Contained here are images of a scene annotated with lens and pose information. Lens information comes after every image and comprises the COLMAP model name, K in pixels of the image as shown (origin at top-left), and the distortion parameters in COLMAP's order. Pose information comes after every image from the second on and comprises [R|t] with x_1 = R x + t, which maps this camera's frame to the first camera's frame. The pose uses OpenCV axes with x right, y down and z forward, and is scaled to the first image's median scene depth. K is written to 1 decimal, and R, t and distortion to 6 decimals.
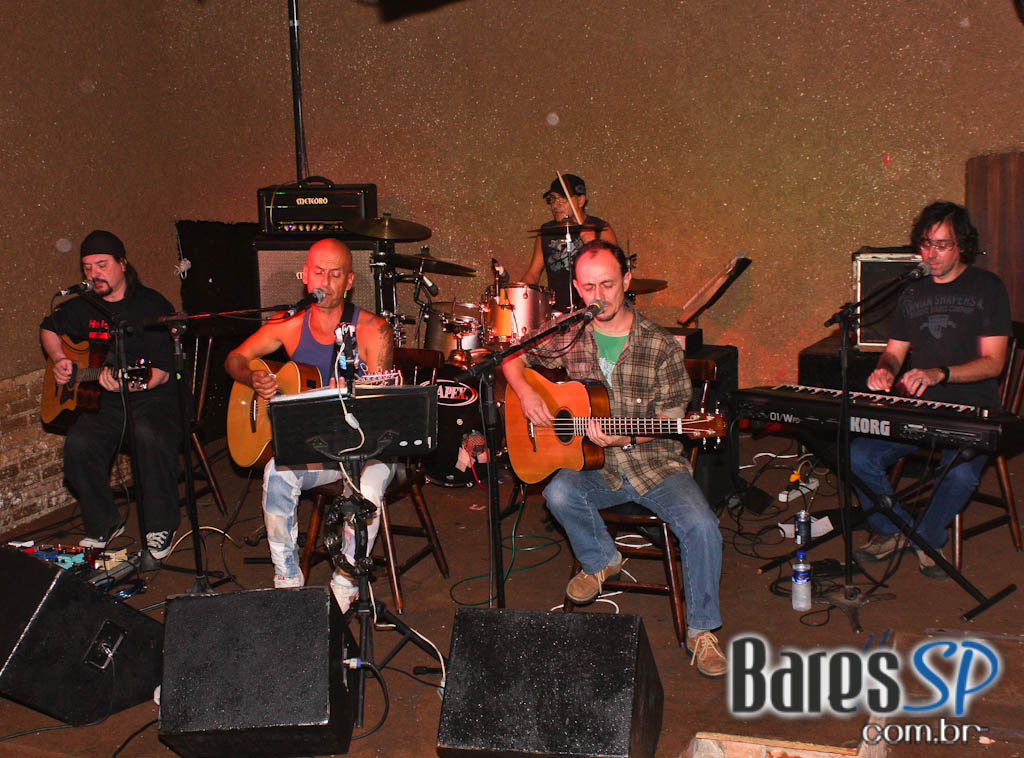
lens RADIAL K [[1457.1, 0, 510.5], [0, 1457.1, 382.4], [0, 0, 1]] dist [-0.083352, 0.000000]
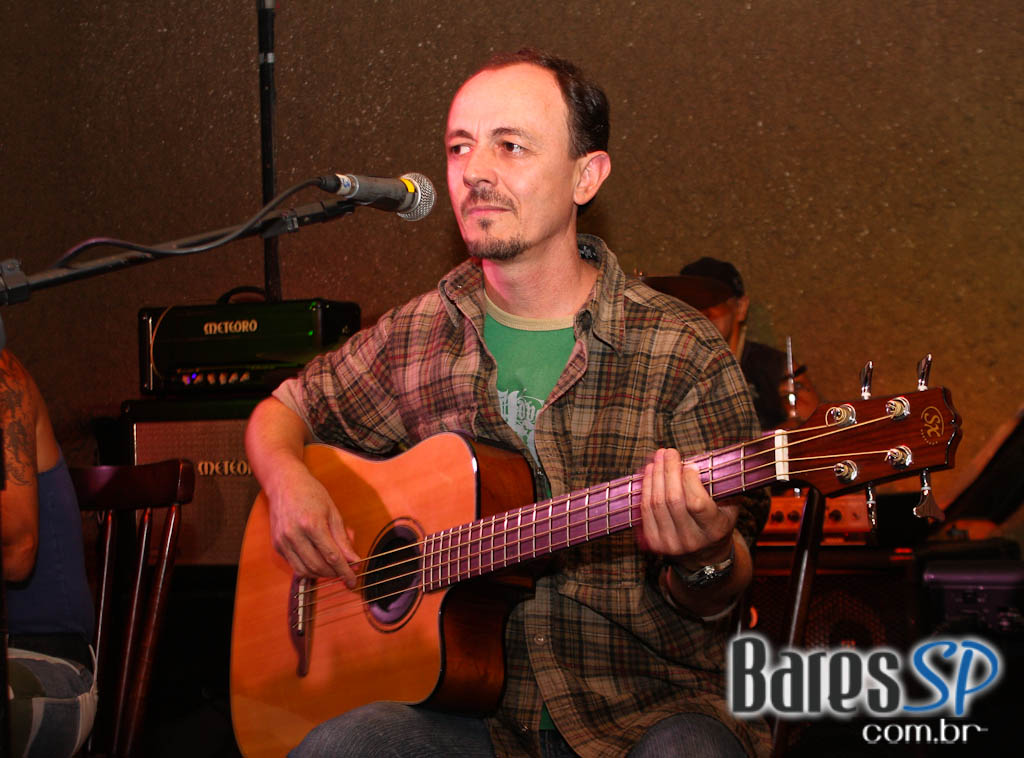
lens RADIAL K [[1805.3, 0, 536.2], [0, 1805.3, 376.8], [0, 0, 1]] dist [-0.025288, 0.000000]
pose [[0.982508, -0.008052, -0.186047, 0.106439], [-0.039678, 0.967072, -0.251391, 0.060432], [0.181945, 0.254375, 0.949836, 0.445088]]
